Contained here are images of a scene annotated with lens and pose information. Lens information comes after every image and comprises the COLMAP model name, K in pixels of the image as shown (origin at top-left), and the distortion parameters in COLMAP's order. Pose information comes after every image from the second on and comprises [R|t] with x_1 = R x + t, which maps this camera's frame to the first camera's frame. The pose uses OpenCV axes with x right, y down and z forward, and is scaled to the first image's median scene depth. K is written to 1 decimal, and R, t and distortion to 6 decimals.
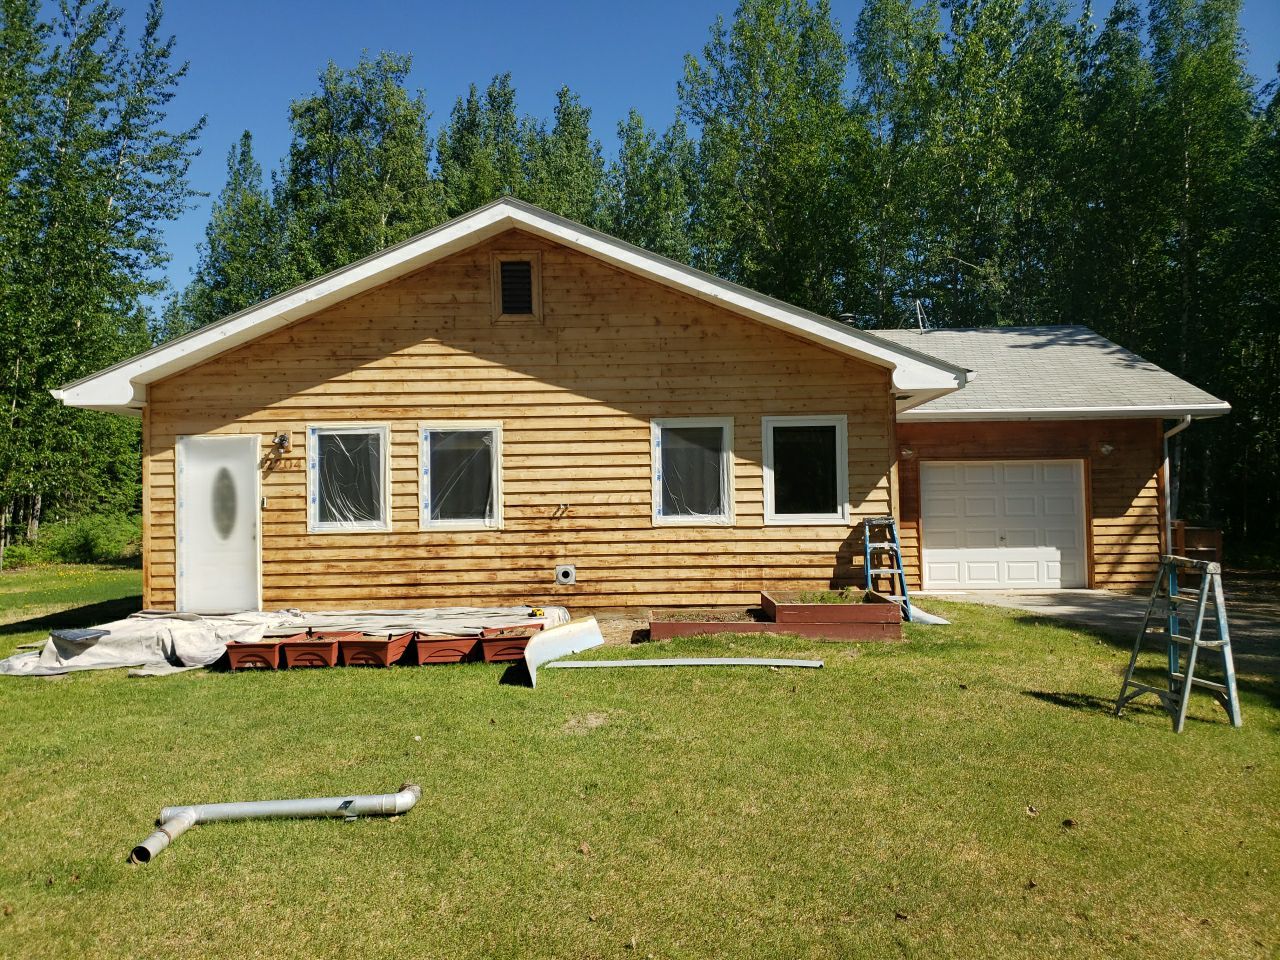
lens RADIAL K [[1060.7, 0, 640.0], [0, 1060.7, 480.0], [0, 0, 1]] dist [0.042114, -0.004539]
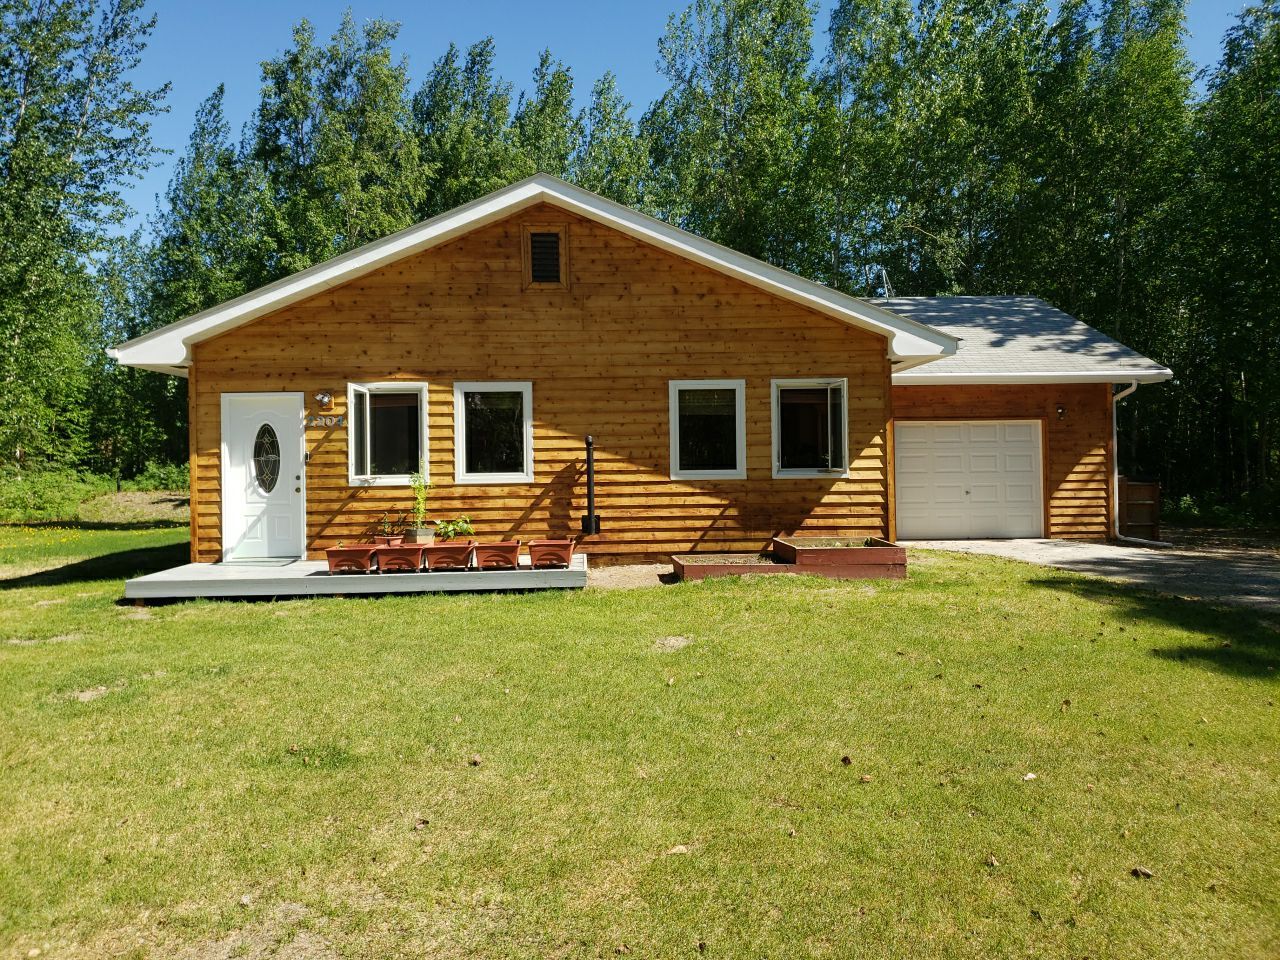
lens RADIAL K [[1060.7, 0, 640.0], [0, 1060.7, 480.0], [0, 0, 1]] dist [0.042114, -0.004539]
pose [[0.997631, -0.000136, 0.068790, -0.094512], [-0.002385, 0.999329, 0.036563, 0.003912], [-0.068749, -0.036640, 0.996961, -0.083056]]
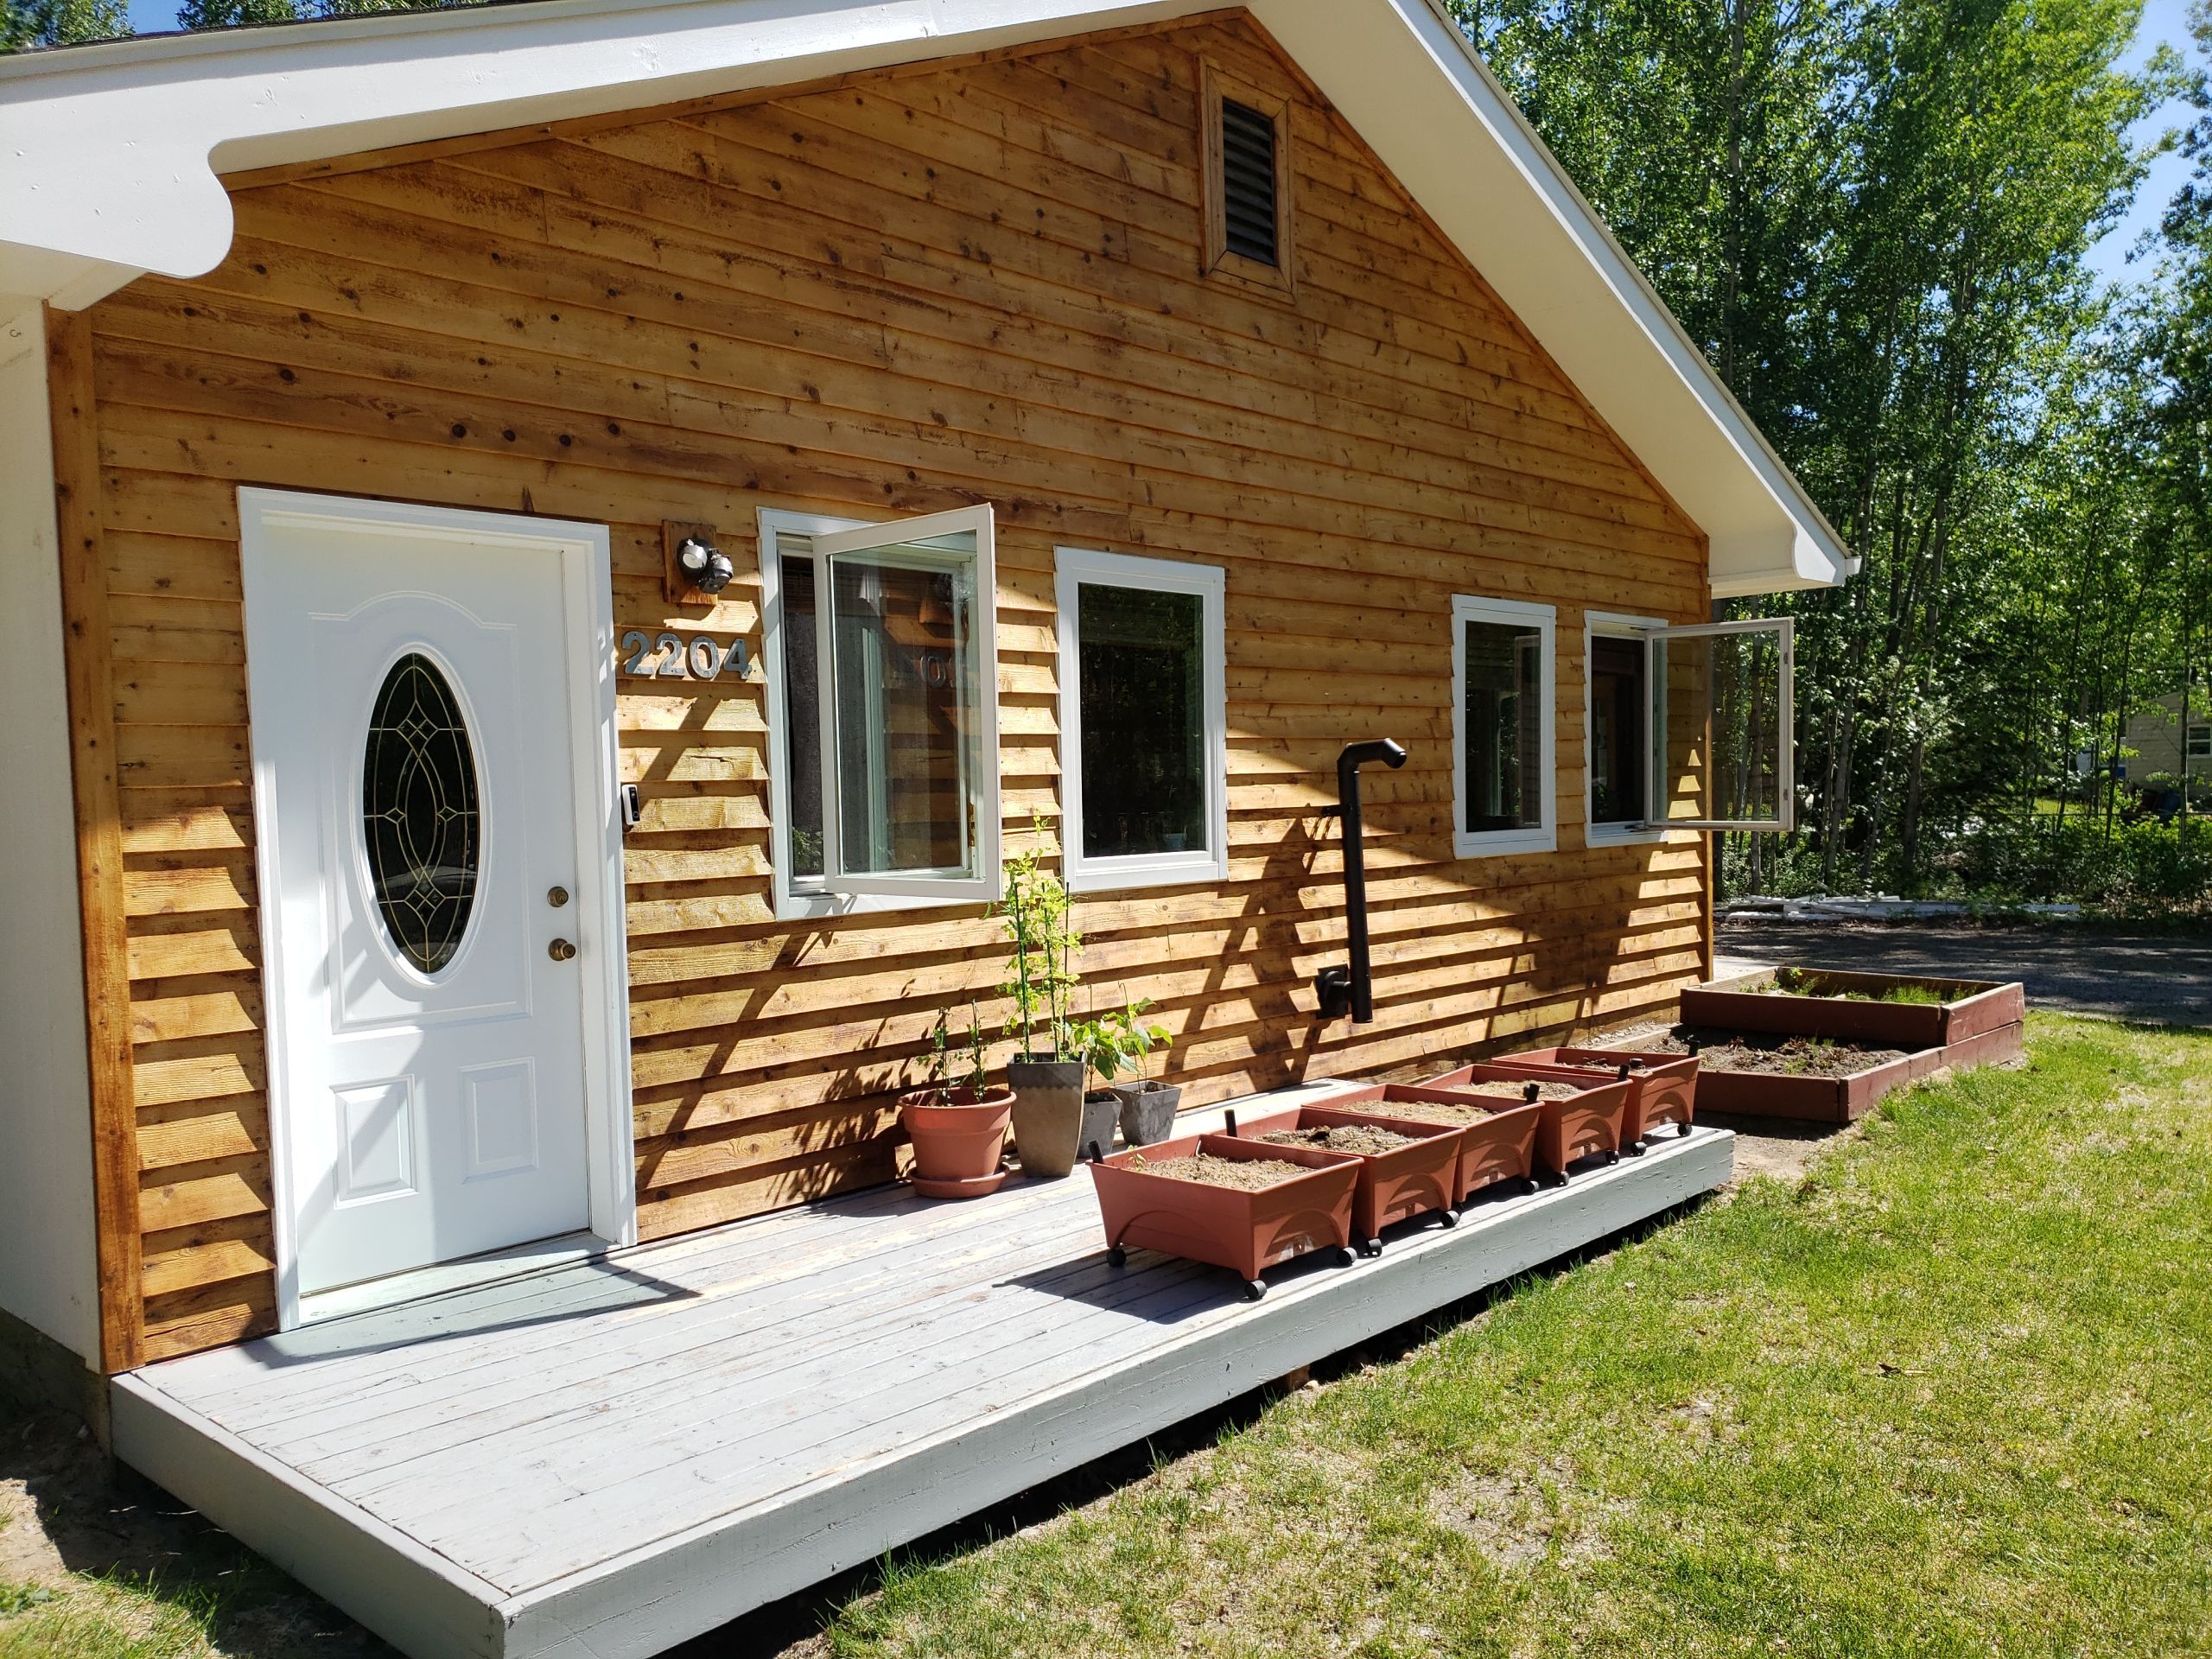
lens RADIAL K [[1711.0, 0, 1106.1], [0, 1711.0, 906.3], [0, 0, 1]] dist [0.062408, -0.000194]
pose [[0.686901, -0.050790, 0.724974, -0.567204], [0.023179, 0.998579, 0.047996, 0.026936], [-0.726382, -0.016164, 0.687102, 0.639076]]
